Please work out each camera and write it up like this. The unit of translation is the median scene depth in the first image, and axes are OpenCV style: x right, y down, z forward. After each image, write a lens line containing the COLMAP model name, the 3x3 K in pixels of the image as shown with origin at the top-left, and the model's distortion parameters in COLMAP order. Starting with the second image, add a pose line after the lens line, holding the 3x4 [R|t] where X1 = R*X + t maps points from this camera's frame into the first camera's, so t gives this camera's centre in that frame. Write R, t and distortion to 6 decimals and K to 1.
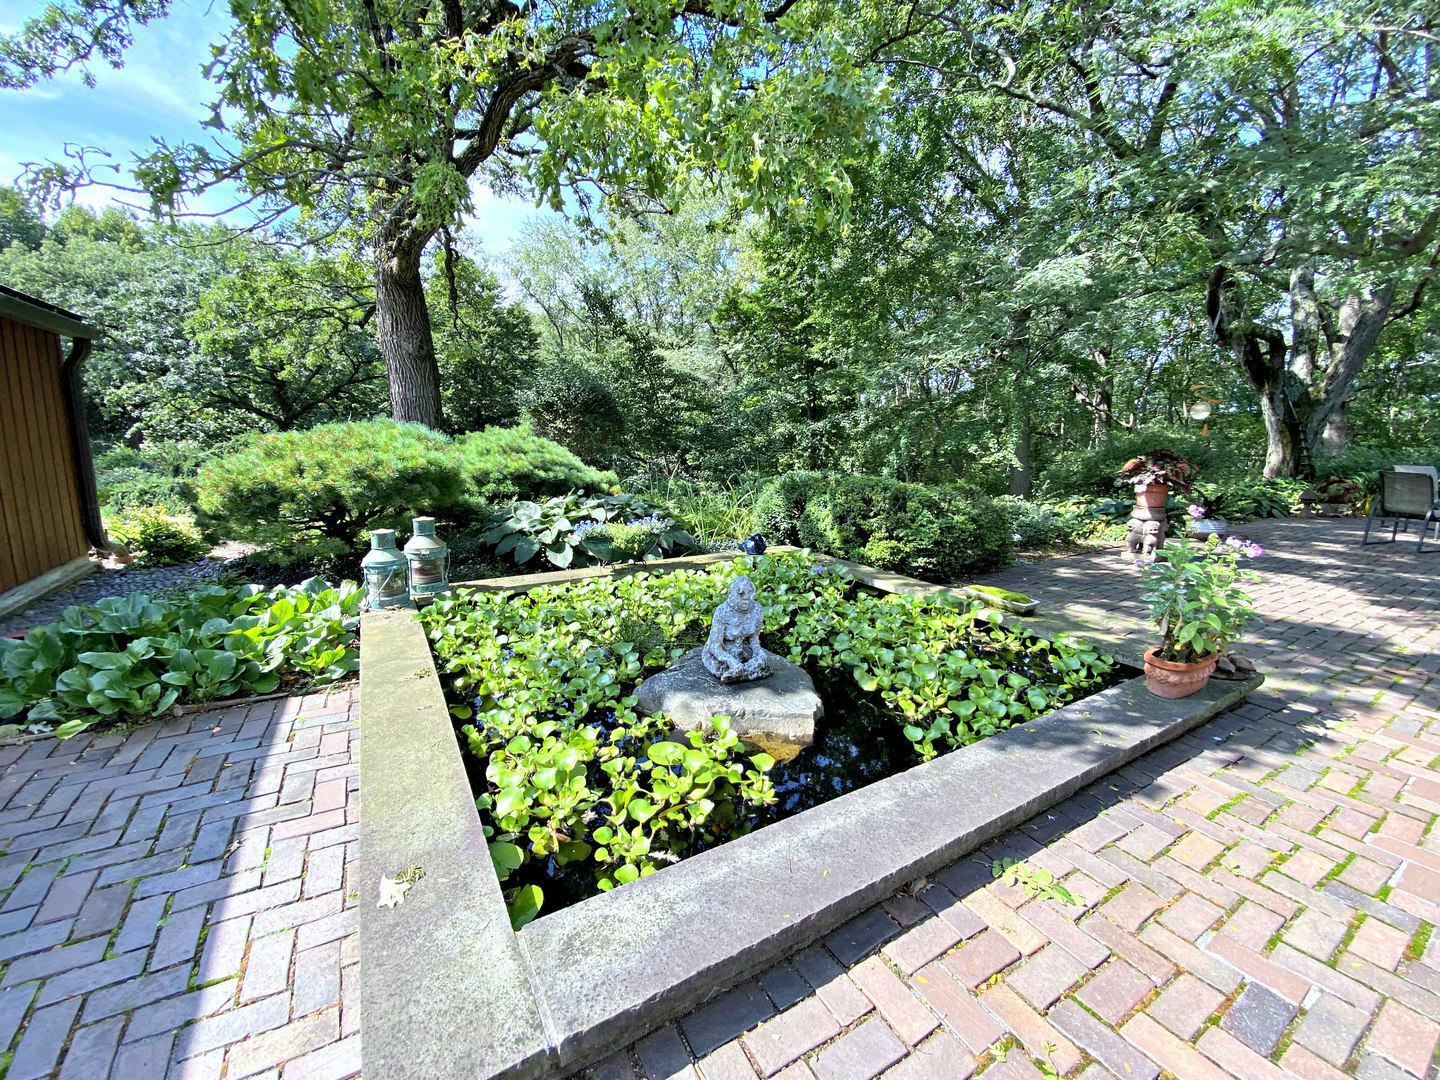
lens RADIAL K [[599.9, 0, 720.0], [0, 599.9, 540.0], [0, 0, 1]] dist [0.041258, -0.035442]
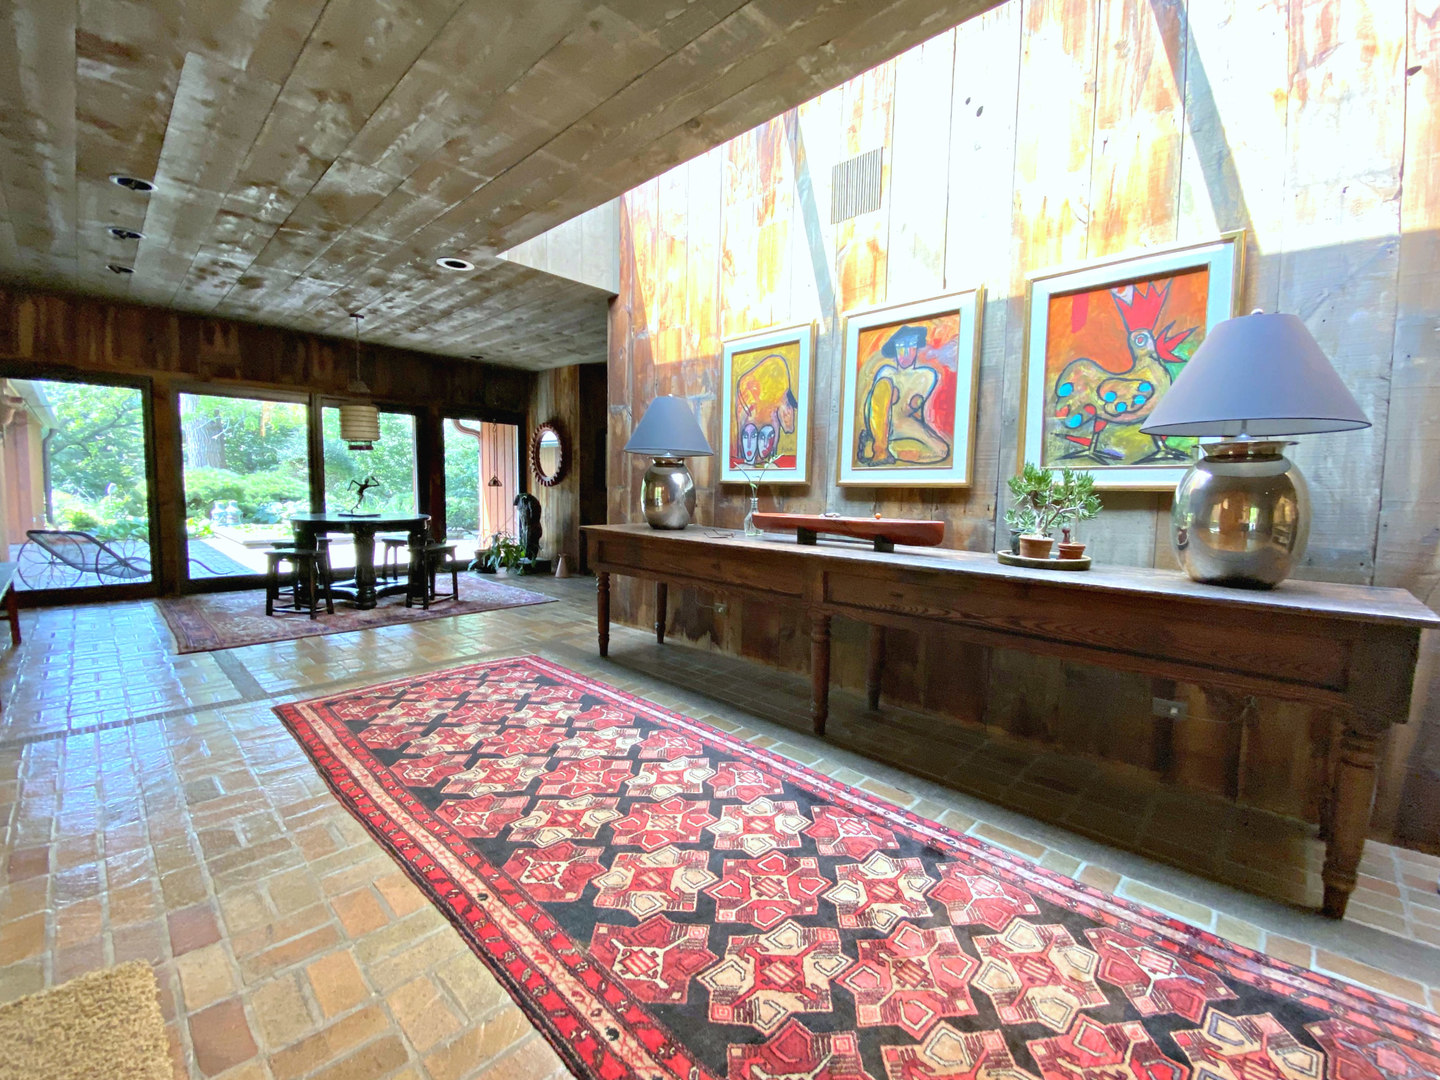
lens RADIAL K [[599.9, 0, 720.0], [0, 599.9, 540.0], [0, 0, 1]] dist [0.041258, -0.035442]
pose [[0.960862, -0.020650, 0.276258, 0.636143], [0.041664, 0.996647, -0.070414, 0.294795], [-0.273878, 0.079168, 0.958501, -1.609735]]
